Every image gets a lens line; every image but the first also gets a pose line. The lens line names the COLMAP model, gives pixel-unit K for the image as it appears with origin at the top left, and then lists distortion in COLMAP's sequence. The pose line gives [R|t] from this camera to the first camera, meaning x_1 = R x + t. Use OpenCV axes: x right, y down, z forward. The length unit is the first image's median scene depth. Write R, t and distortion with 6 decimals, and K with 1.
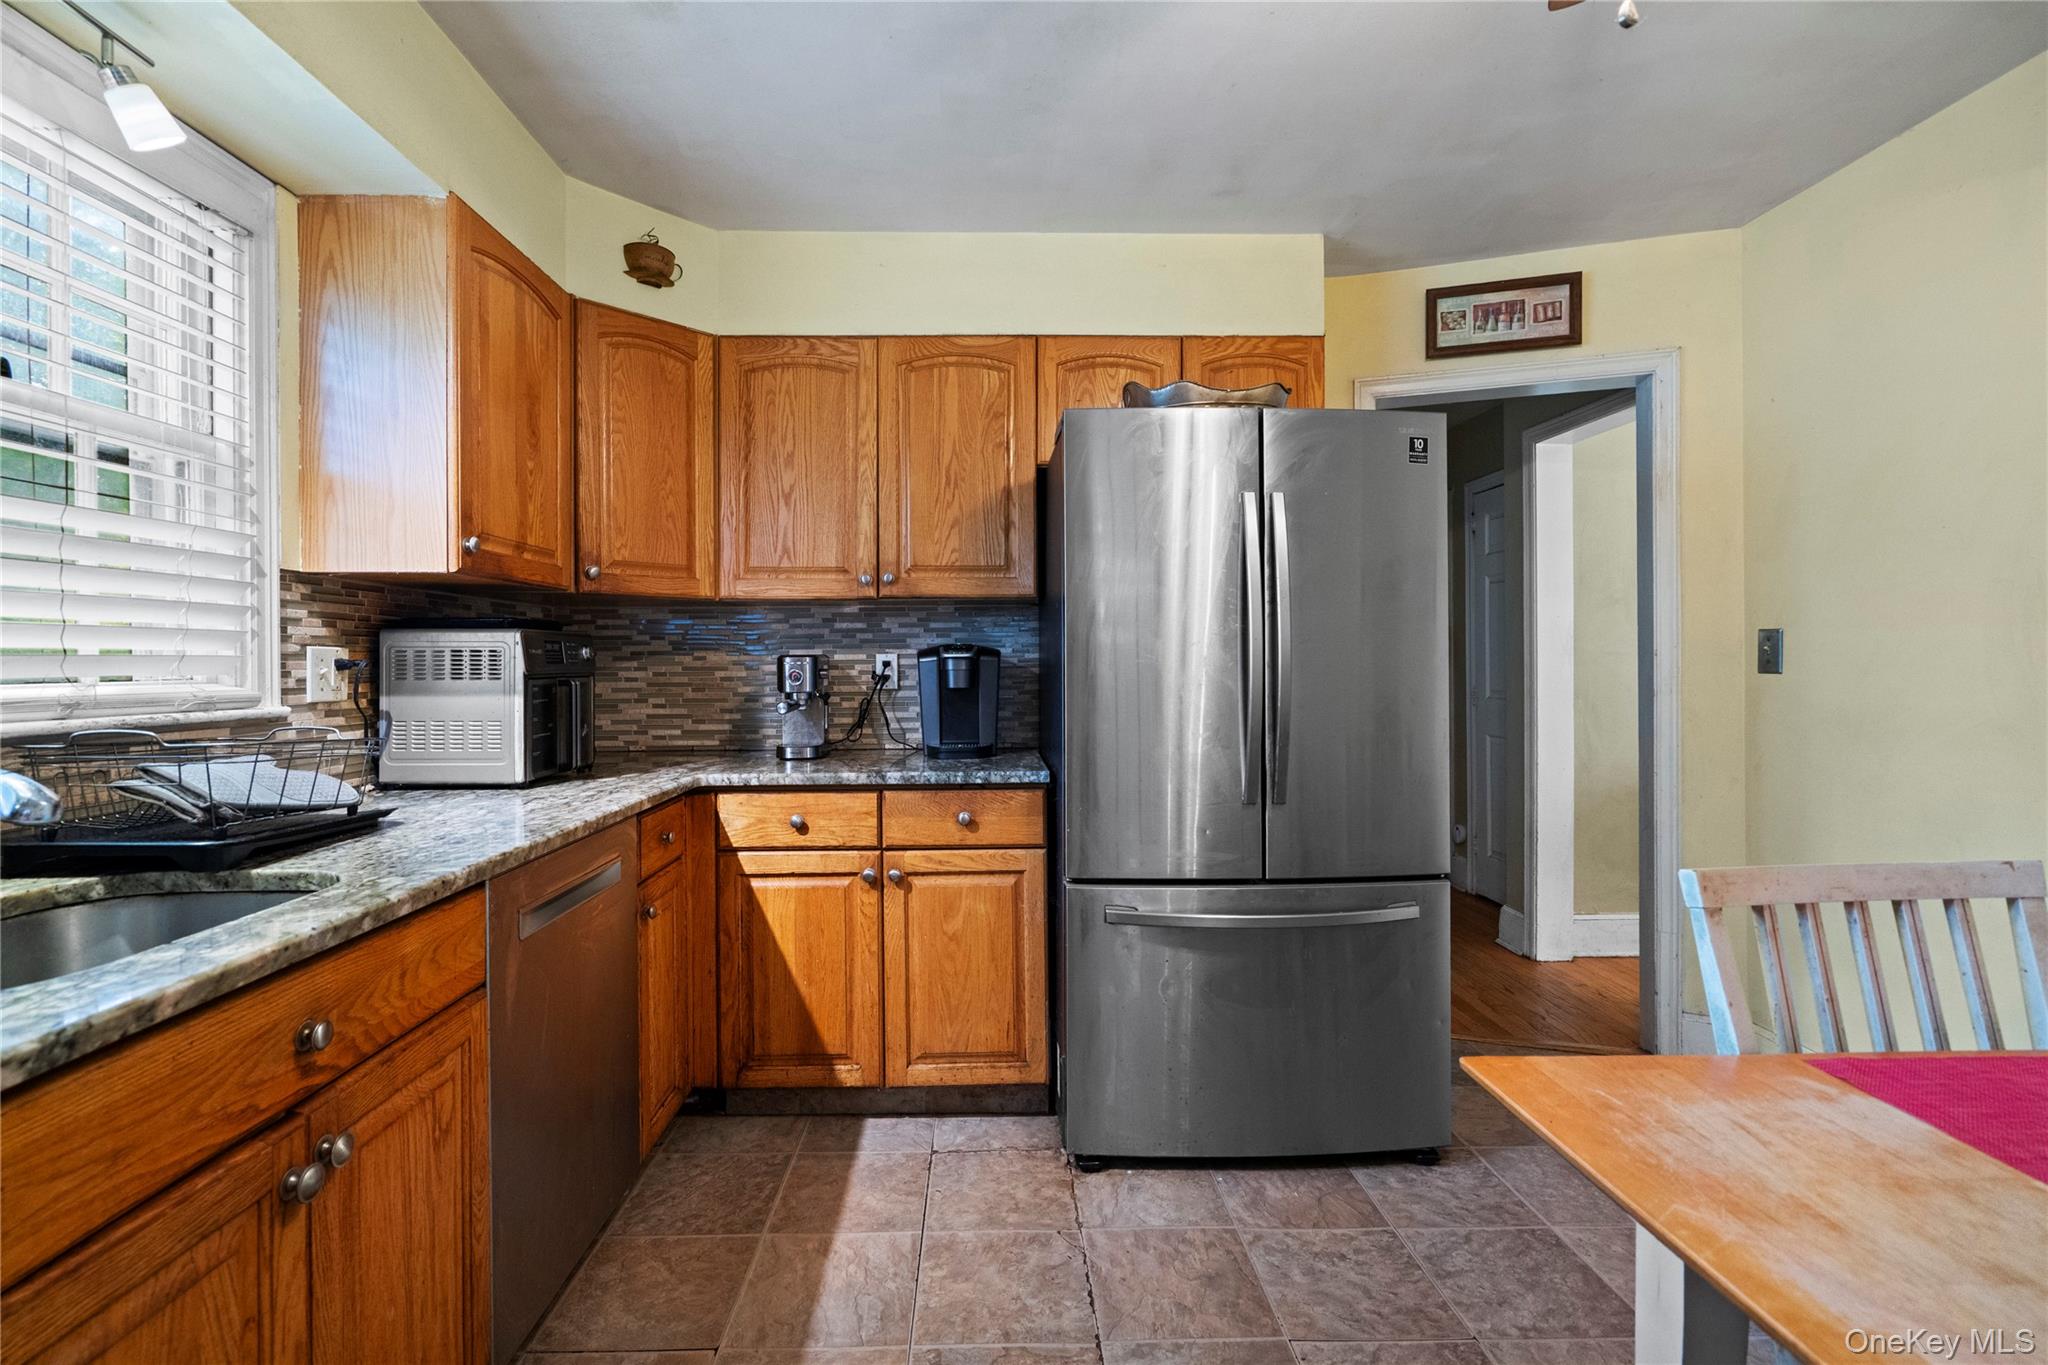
lens RADIAL K [[942.0, 0, 998.5], [0, 942.0, 659.2], [0, 0, 1]] dist [-0.014770, 0.008287]
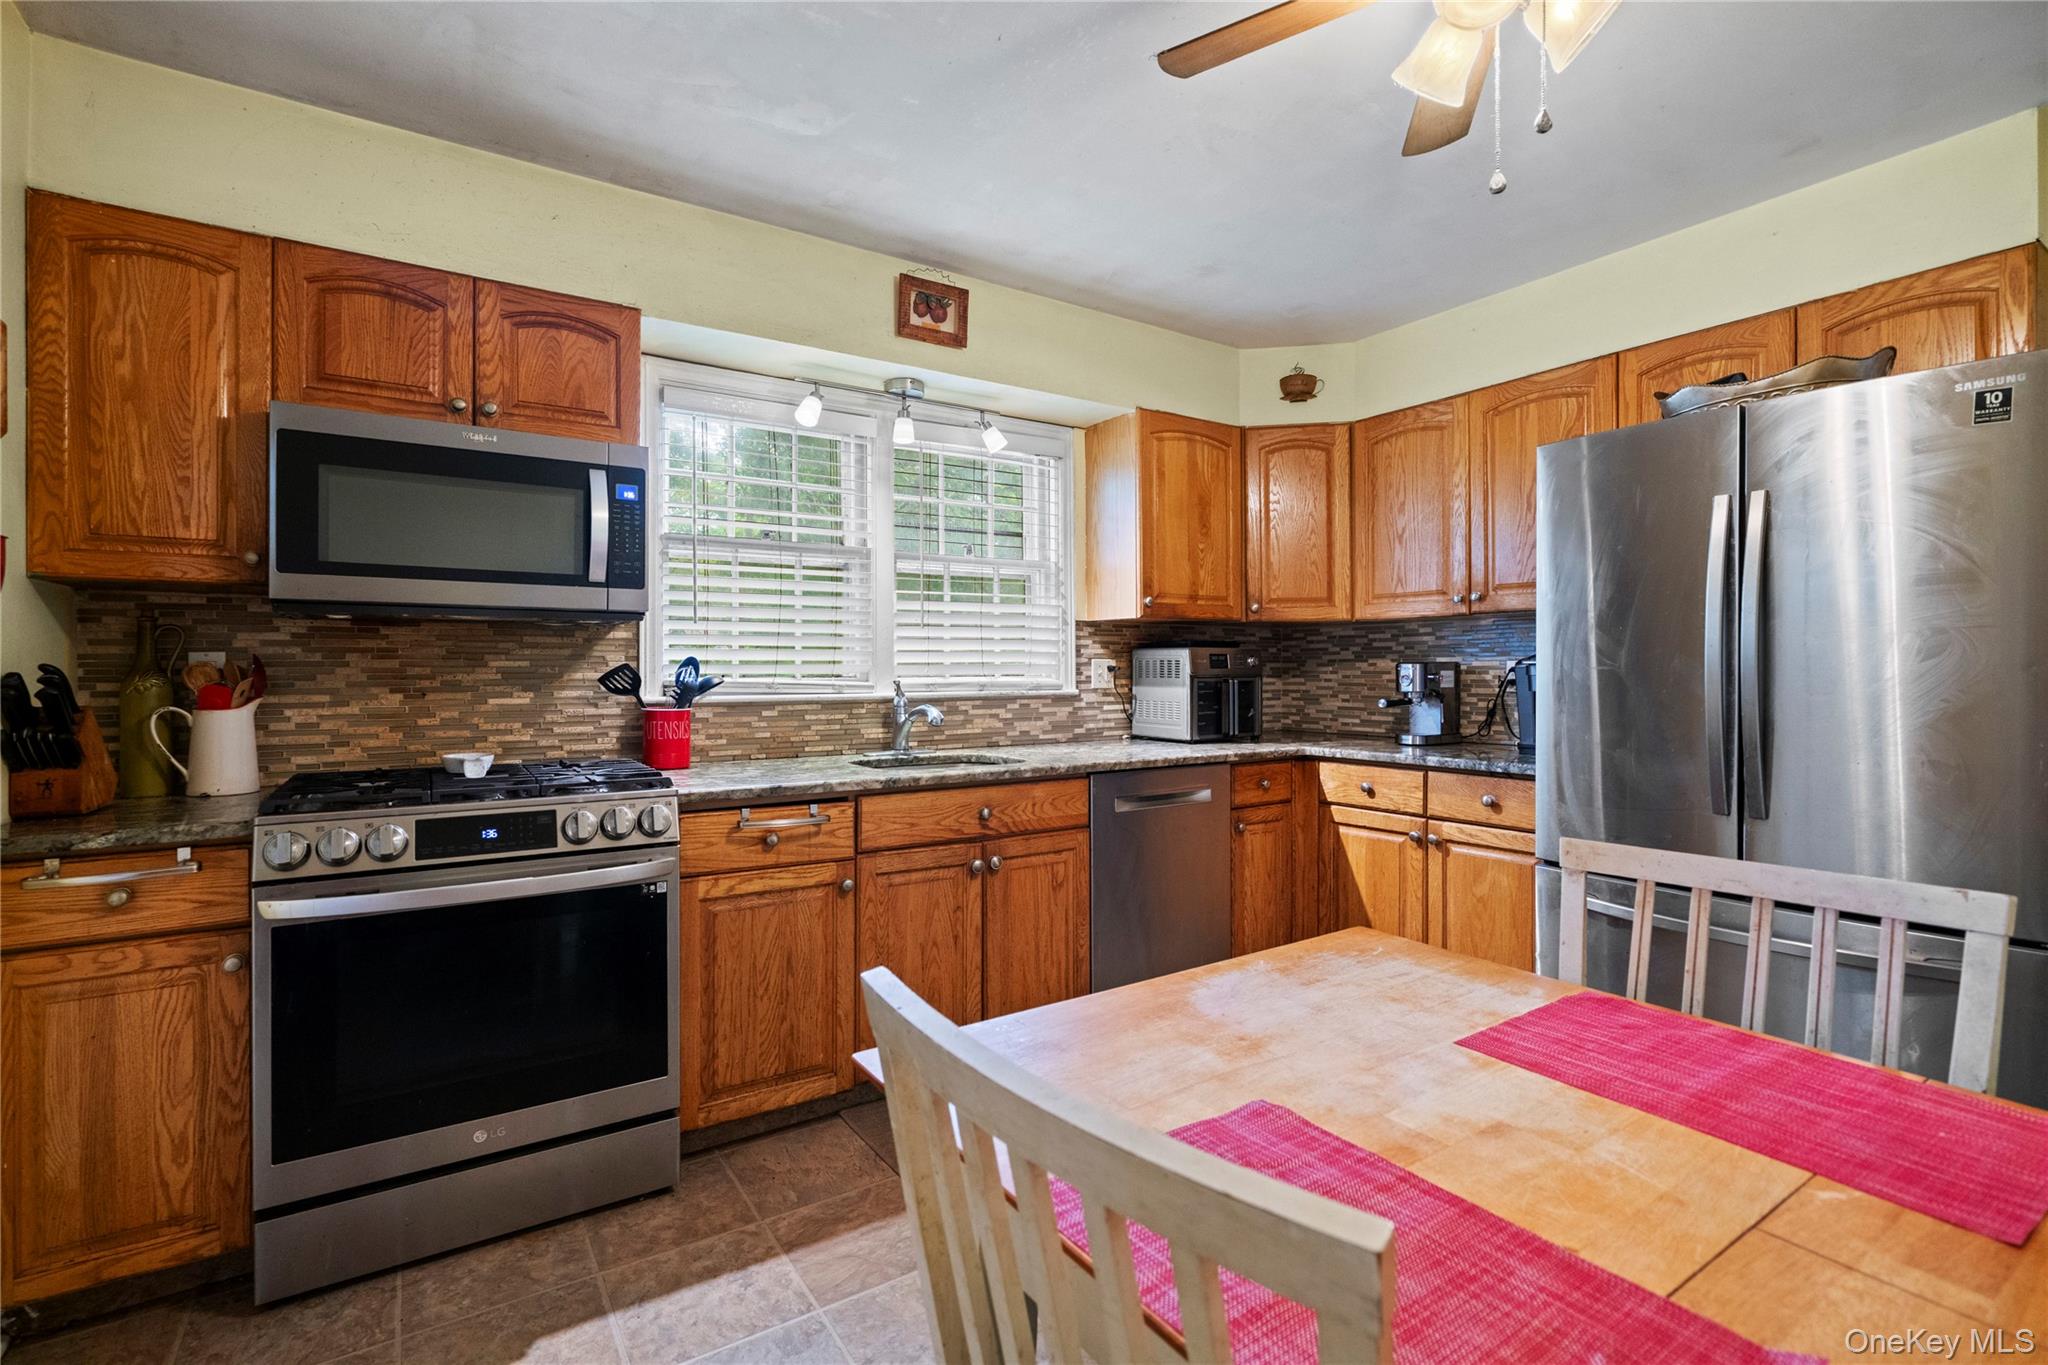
lens RADIAL K [[927.1, 0, 996.4], [0, 927.1, 668.7], [0, 0, 1]] dist [-0.010917, 0.000926]
pose [[0.519727, 0.002592, -0.854328, 0.629352], [0.001916, 0.999989, 0.004200, -0.002226], [0.854330, -0.003819, 0.519717, -0.126926]]
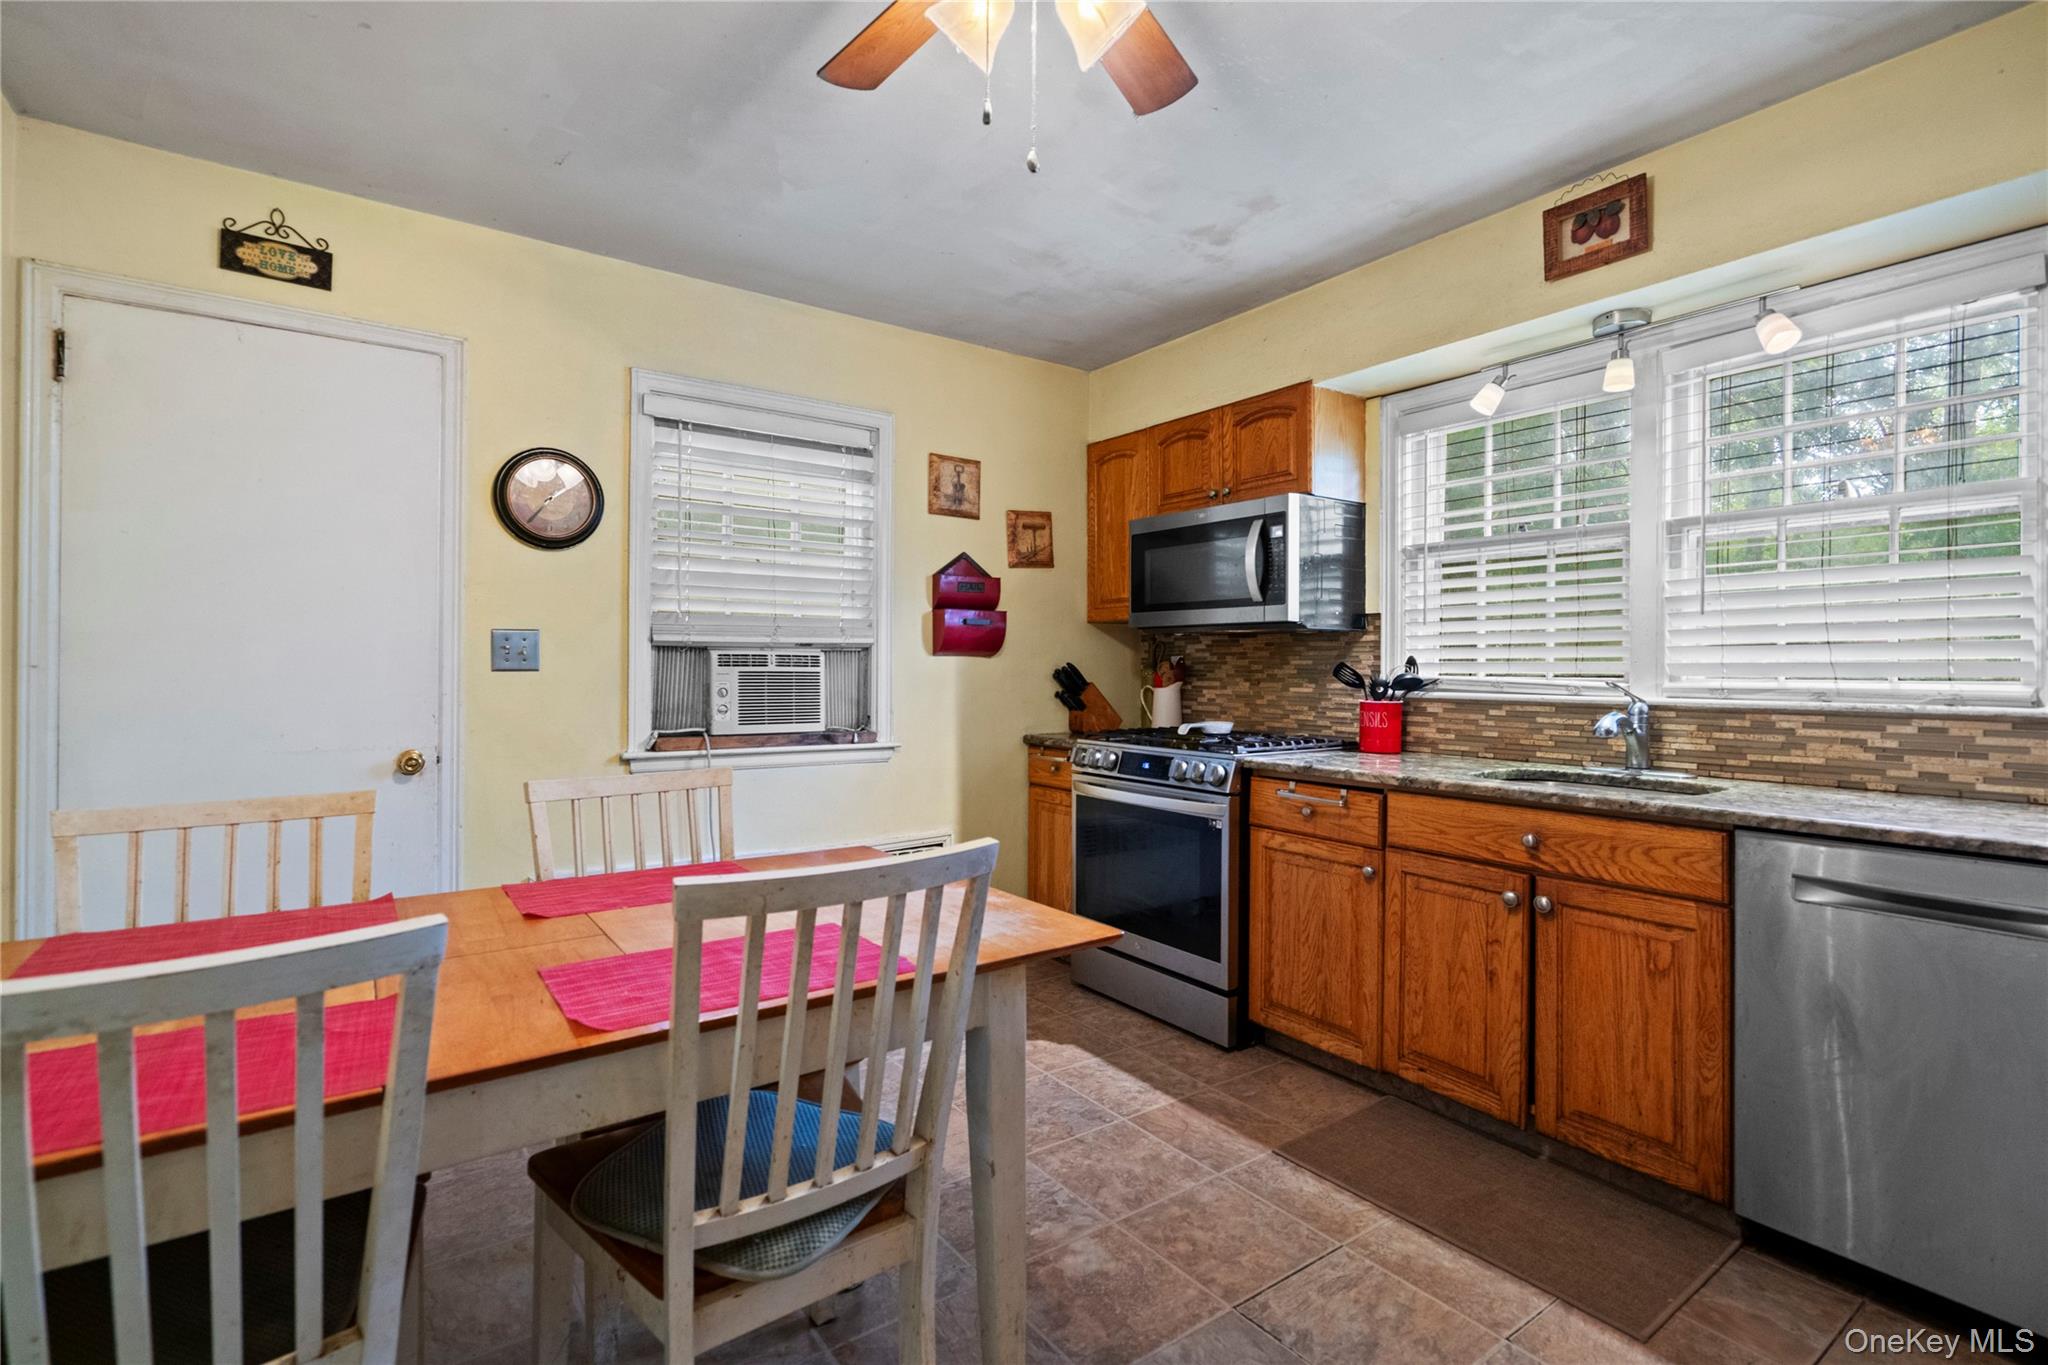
lens RADIAL K [[927.1, 0, 996.4], [0, 927.1, 668.7], [0, 0, 1]] dist [-0.010917, 0.000926]
pose [[-0.832462, -0.000249, -0.554081, 0.625416], [-0.001666, 0.999997, 0.002054, 0.003331], [0.554079, 0.002632, -0.832460, 0.896814]]
